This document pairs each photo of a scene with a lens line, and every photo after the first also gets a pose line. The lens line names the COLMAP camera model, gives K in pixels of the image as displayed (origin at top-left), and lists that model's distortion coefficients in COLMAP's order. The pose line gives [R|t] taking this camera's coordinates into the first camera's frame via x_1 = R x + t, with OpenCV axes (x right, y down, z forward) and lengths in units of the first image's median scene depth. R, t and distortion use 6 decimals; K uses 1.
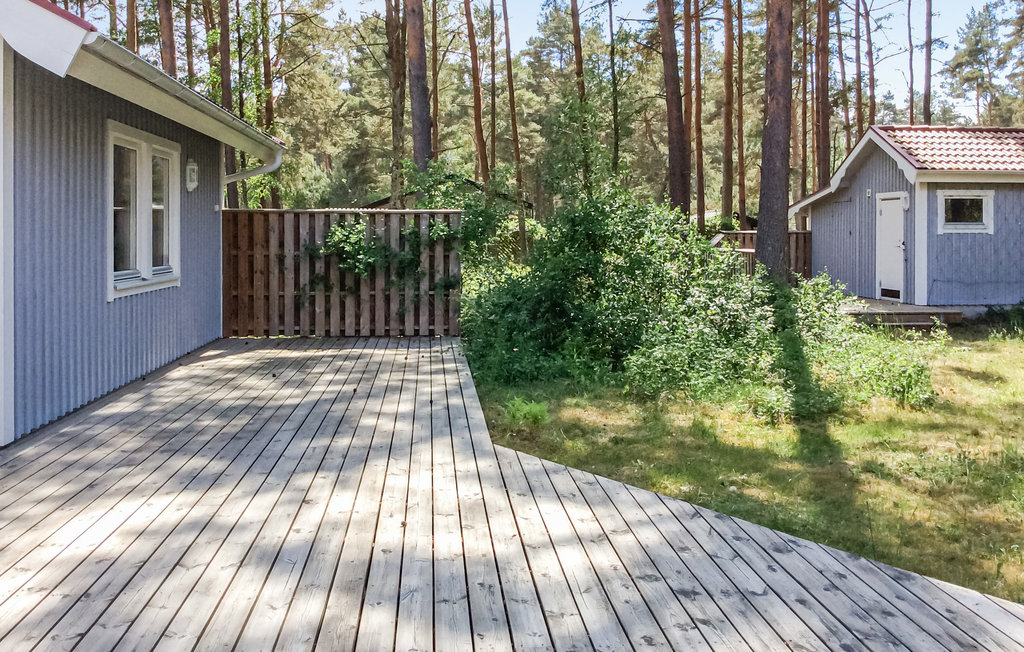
lens RADIAL K [[967.3, 0, 512.3], [0, 967.3, 251.4], [0, 0, 1]] dist [0.010199, 0.000141]
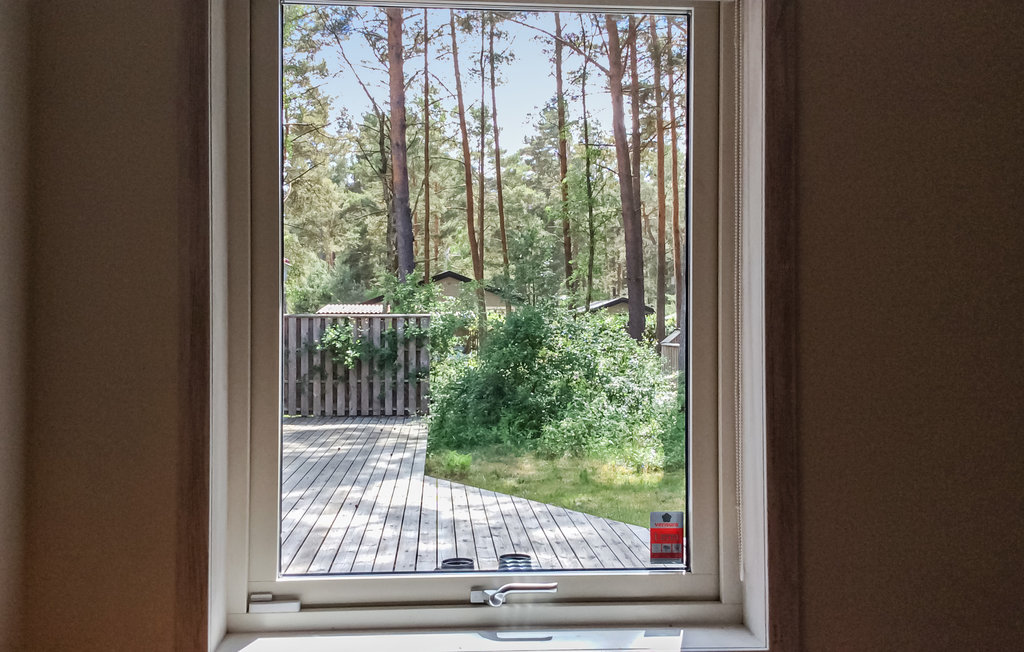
lens RADIAL K [[1011.8, 0, 512.0], [0, 1011.8, 326.0], [0, 0, 1]] dist [0.003150, 0.000142]
pose [[0.999925, 0.000254, -0.012218, 0.068897], [-0.000476, 0.999836, -0.018114, -0.004402], [0.012212, 0.018118, 0.999761, -0.303470]]
